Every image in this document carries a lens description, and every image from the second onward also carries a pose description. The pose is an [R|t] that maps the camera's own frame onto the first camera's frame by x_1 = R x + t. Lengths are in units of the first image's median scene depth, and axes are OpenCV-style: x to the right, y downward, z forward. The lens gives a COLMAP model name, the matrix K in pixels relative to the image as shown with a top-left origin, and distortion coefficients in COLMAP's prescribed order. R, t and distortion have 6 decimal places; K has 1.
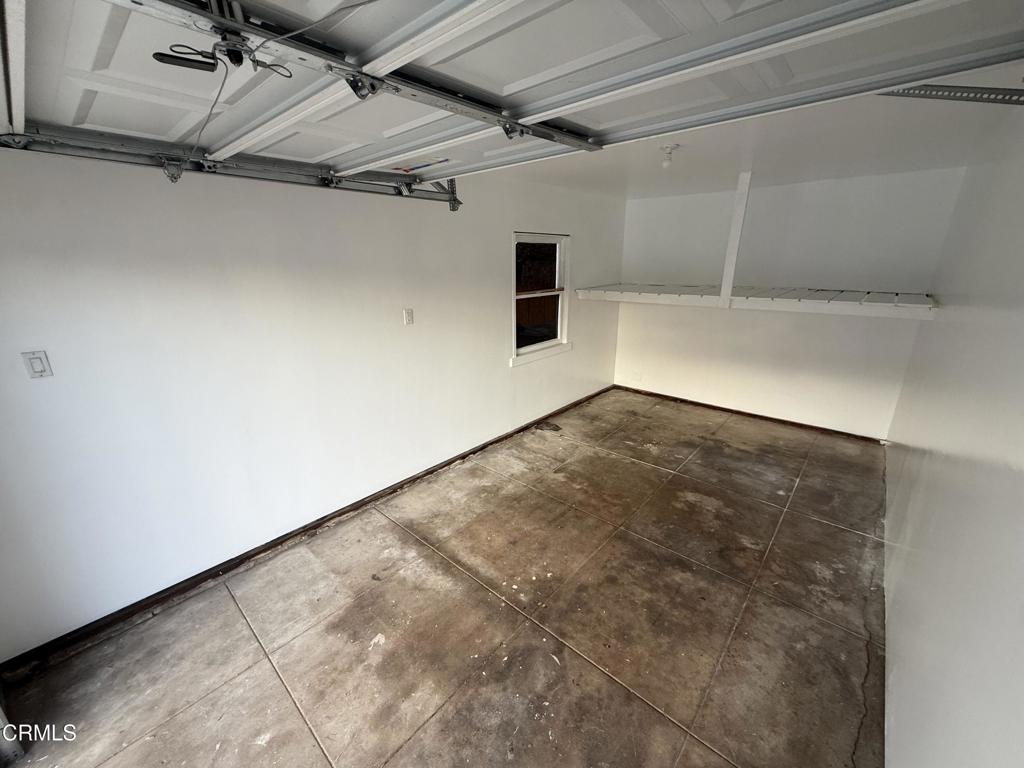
lens RADIAL K [[406.6, 0, 508.5], [0, 406.6, 384.4], [0, 0, 1]] dist [0.000976, -0.000230]
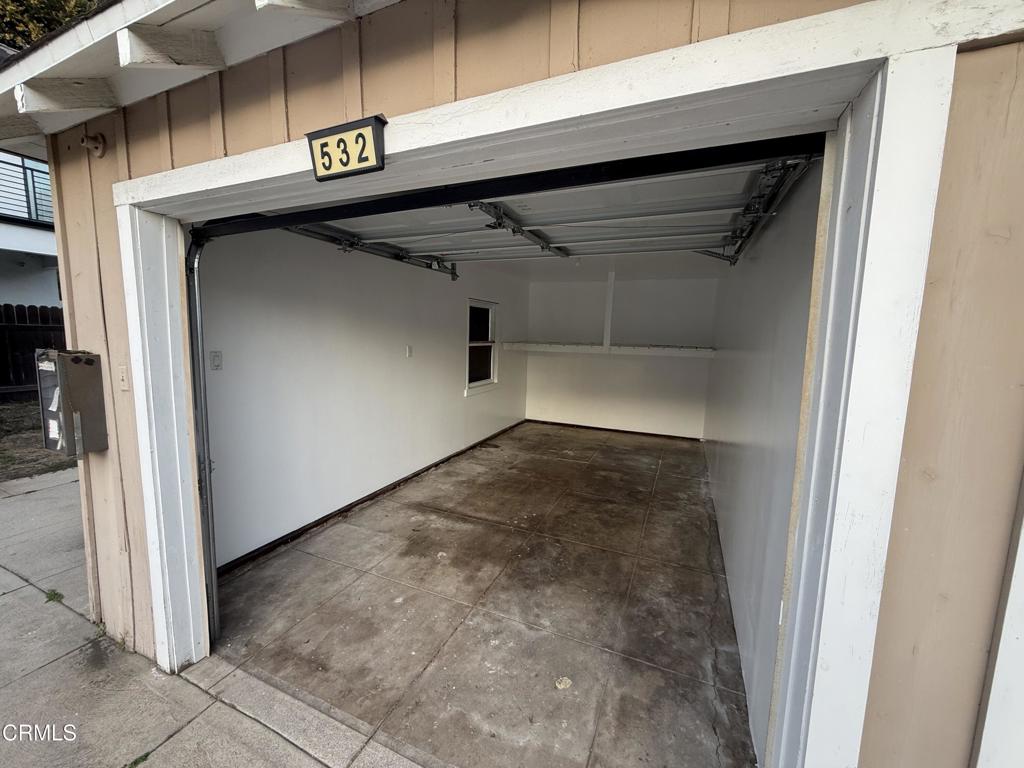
lens RADIAL K [[406.6, 0, 508.5], [0, 406.6, 384.4], [0, 0, 1]] dist [0.000976, -0.000230]
pose [[0.949399, -0.005401, 0.314026, -0.368084], [0.059304, 0.984949, -0.162353, 0.188087], [-0.308423, 0.172760, 0.935430, -0.366070]]
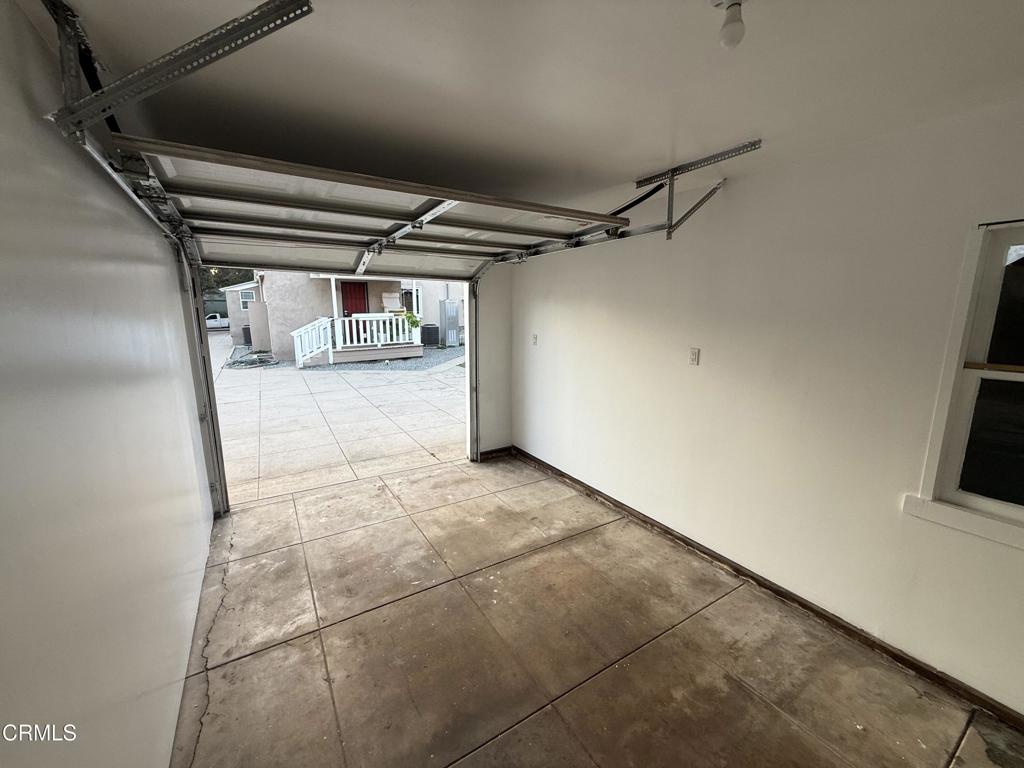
lens RADIAL K [[406.6, 0, 508.5], [0, 406.6, 384.4], [0, 0, 1]] dist [0.000976, -0.000230]
pose [[-0.284781, 0.183230, -0.940918, 0.749418], [-0.277848, 0.923648, 0.263961, -0.238466], [0.917442, 0.336603, -0.212127, 0.854677]]
